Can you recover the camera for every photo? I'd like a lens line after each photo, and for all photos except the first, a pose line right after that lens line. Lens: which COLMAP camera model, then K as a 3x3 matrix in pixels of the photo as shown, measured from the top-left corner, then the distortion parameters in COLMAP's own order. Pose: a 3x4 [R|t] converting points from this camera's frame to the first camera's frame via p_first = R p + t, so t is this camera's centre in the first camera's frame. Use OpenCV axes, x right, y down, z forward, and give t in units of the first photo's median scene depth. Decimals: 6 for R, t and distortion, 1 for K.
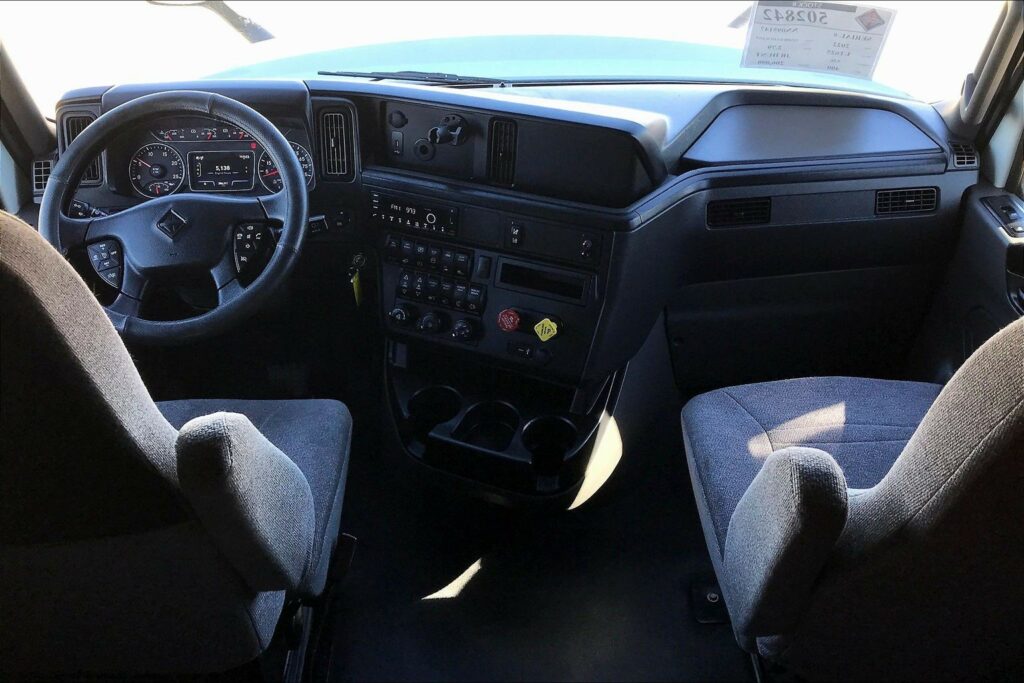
lens RADIAL K [[1077.4, 0, 522.6], [0, 1077.4, 296.4], [0, 0, 1]] dist [0.018096, 0.000000]
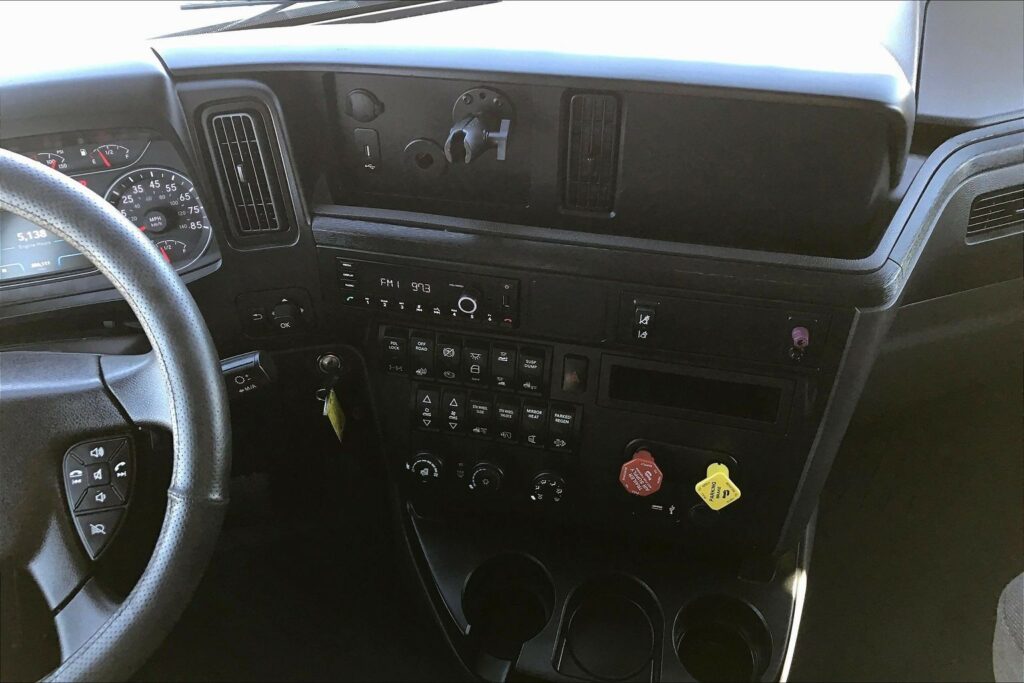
lens RADIAL K [[869.6, 0, 504.4], [0, 869.6, 339.0], [0, 0, 1]] dist [0.085003, -0.087053]
pose [[0.985106, -0.152979, 0.078504, -0.101435], [0.128944, 0.959287, 0.251279, -0.157121], [-0.113748, -0.237414, 0.964726, 0.585448]]
